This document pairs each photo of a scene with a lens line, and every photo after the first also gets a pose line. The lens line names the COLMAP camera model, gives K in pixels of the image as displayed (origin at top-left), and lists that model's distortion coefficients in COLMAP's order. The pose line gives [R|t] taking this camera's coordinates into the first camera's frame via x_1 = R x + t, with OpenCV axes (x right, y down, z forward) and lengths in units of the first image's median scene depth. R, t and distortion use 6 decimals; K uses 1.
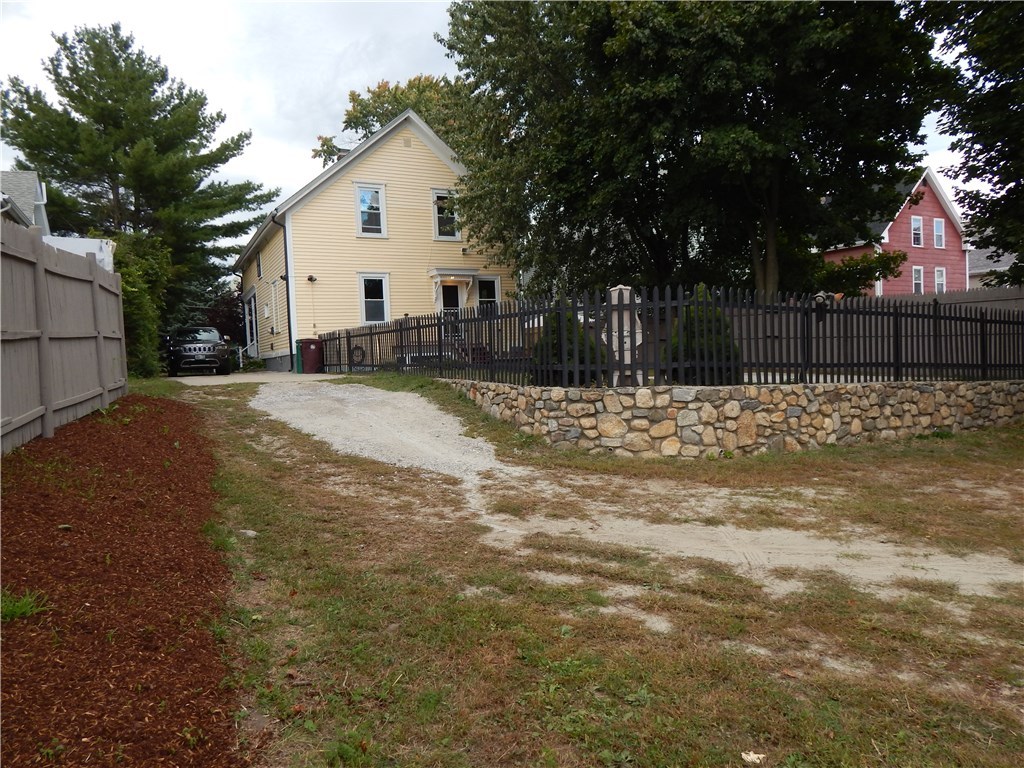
lens RADIAL K [[678.5, 0, 519.4], [0, 678.5, 390.7], [0, 0, 1]] dist [-0.022226, 0.012658]
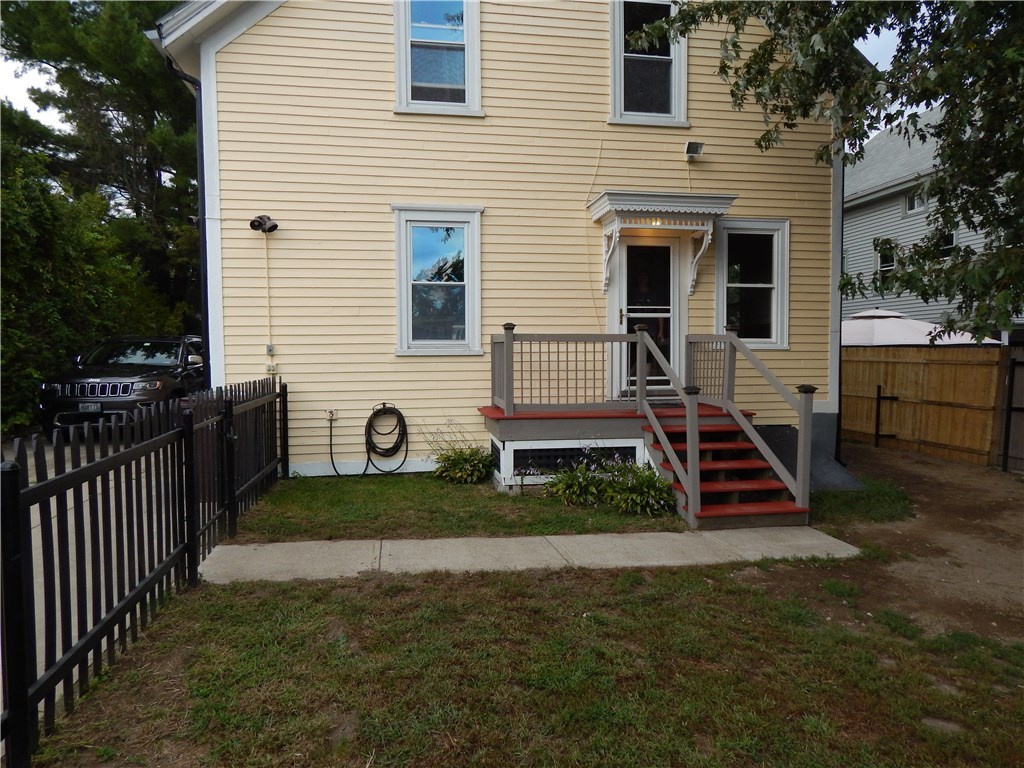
lens RADIAL K [[678.5, 0, 516.4], [0, 678.5, 392.1], [0, 0, 1]] dist [-0.022226, 0.012658]
pose [[0.943622, 0.052843, -0.326779, -0.045868], [-0.047703, 0.998580, 0.023731, -0.080991], [0.327569, -0.006805, 0.944803, 0.629670]]
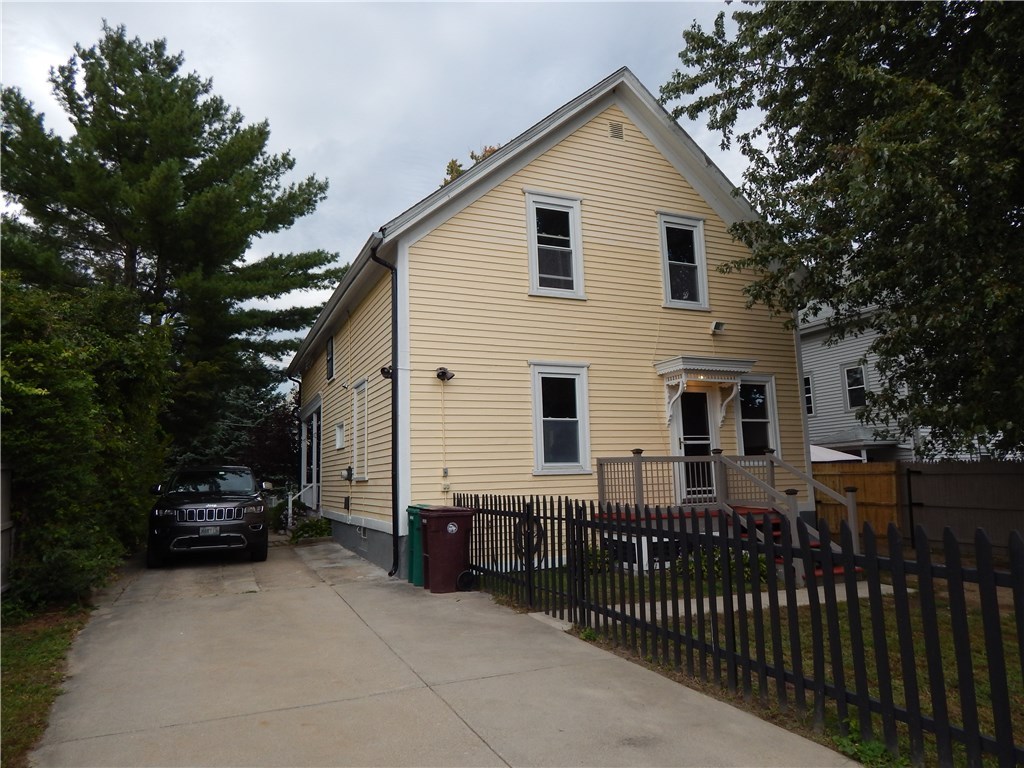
lens RADIAL K [[678.5, 0, 507.9], [0, 678.5, 381.6], [0, 0, 1]] dist [-0.022226, 0.012658]
pose [[0.996261, -0.000537, -0.086388, -0.199724], [-0.015484, 0.982678, -0.184674, -0.066187], [0.084991, 0.185321, 0.978996, 0.484971]]
